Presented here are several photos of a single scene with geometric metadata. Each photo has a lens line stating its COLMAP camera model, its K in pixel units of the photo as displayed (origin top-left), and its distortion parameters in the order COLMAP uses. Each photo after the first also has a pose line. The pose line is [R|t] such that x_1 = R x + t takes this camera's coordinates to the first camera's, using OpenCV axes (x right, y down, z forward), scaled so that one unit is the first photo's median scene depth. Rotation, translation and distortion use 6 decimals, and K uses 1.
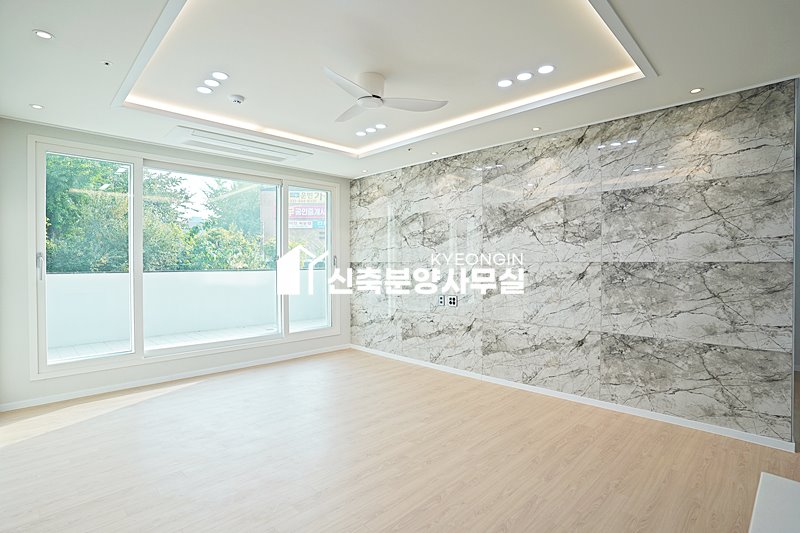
lens RADIAL K [[397.1, 0, 401.7], [0, 397.1, 265.9], [0, 0, 1]] dist [-0.078002, 0.037738]
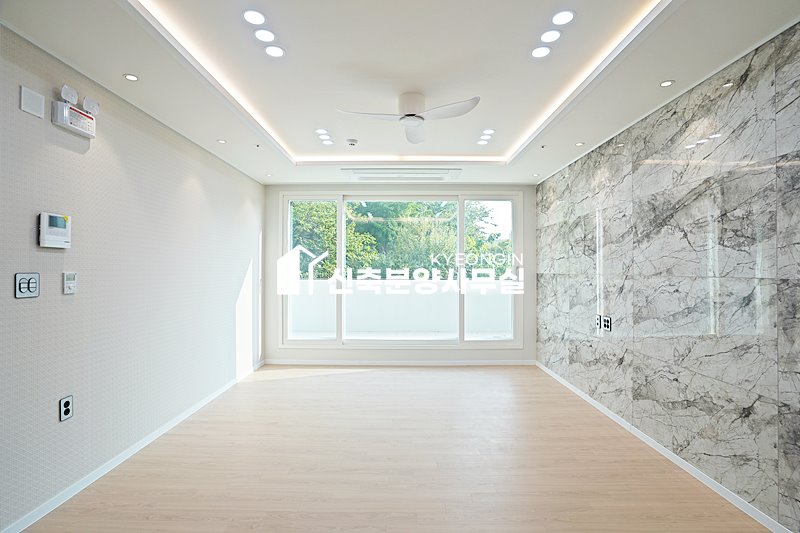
lens RADIAL K [[392.7, 0, 400.0], [0, 392.7, 266.5], [0, 0, 1]] dist [-0.083326, 0.037238]
pose [[0.702156, -0.003913, -0.712012, 0.452757], [-0.009391, 0.999847, -0.014755, -0.012823], [0.711961, 0.017047, 0.702012, 0.190072]]
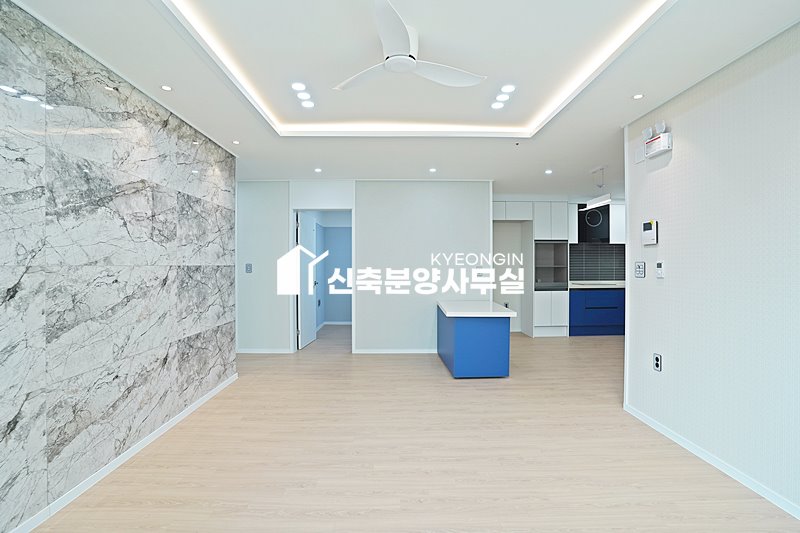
lens RADIAL K [[392.7, 0, 400.0], [0, 392.7, 266.5], [0, 0, 1]] dist [-0.083326, 0.037238]
pose [[-0.716364, 0.000183, 0.697727, -0.450042], [0.009658, 0.999907, 0.009653, -0.010041], [-0.697660, 0.013653, -0.716299, 1.129100]]
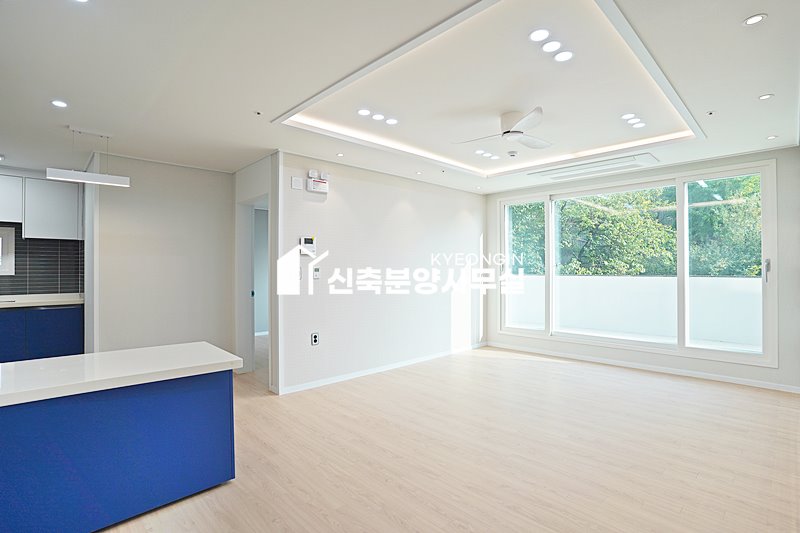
lens RADIAL K [[397.1, 0, 401.7], [0, 397.1, 265.9], [0, 0, 1]] dist [-0.078002, 0.037738]
pose [[-0.018235, -0.004857, -0.999822, 0.811917], [-0.005637, 0.999973, -0.004755, -0.007806], [0.999818, 0.005550, -0.018262, 0.492885]]
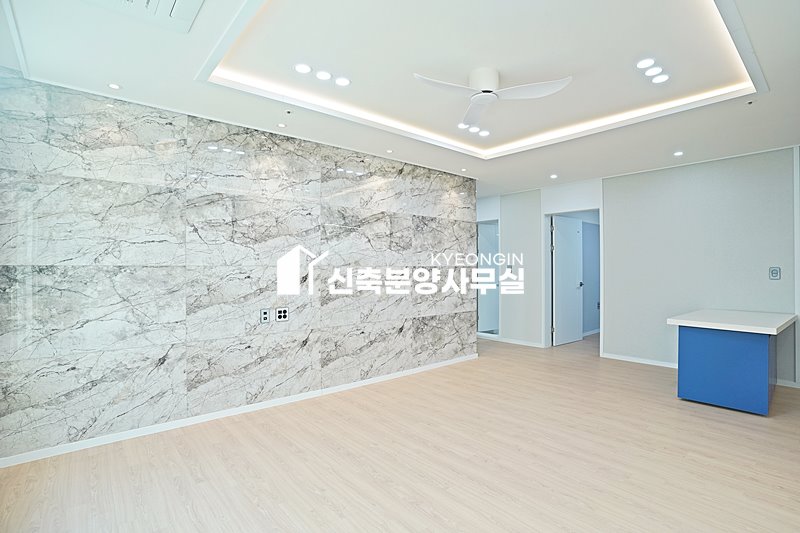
lens RADIAL K [[392.7, 0, 400.0], [0, 392.7, 266.5], [0, 0, 1]] dist [-0.083326, 0.037238]
pose [[0.080139, 0.007058, 0.996759, -0.751414], [0.012839, 0.999885, -0.008113, 0.001279], [-0.996701, 0.013447, 0.080039, 0.819850]]
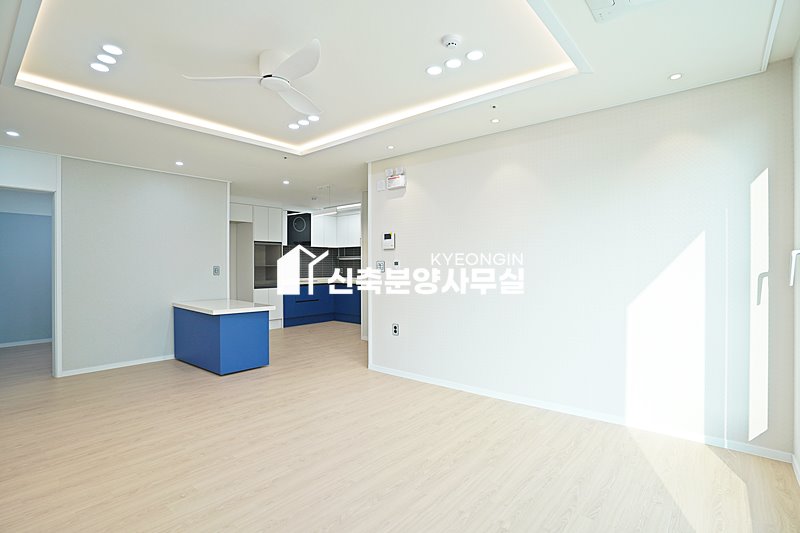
lens RADIAL K [[392.7, 0, 400.0], [0, 392.7, 266.5], [0, 0, 1]] dist [-0.083326, 0.037238]
pose [[-0.996570, 0.005291, -0.082583, -0.209245], [0.004236, 0.999907, 0.012950, -0.005988], [0.082643, 0.012556, -0.996500, 1.373839]]
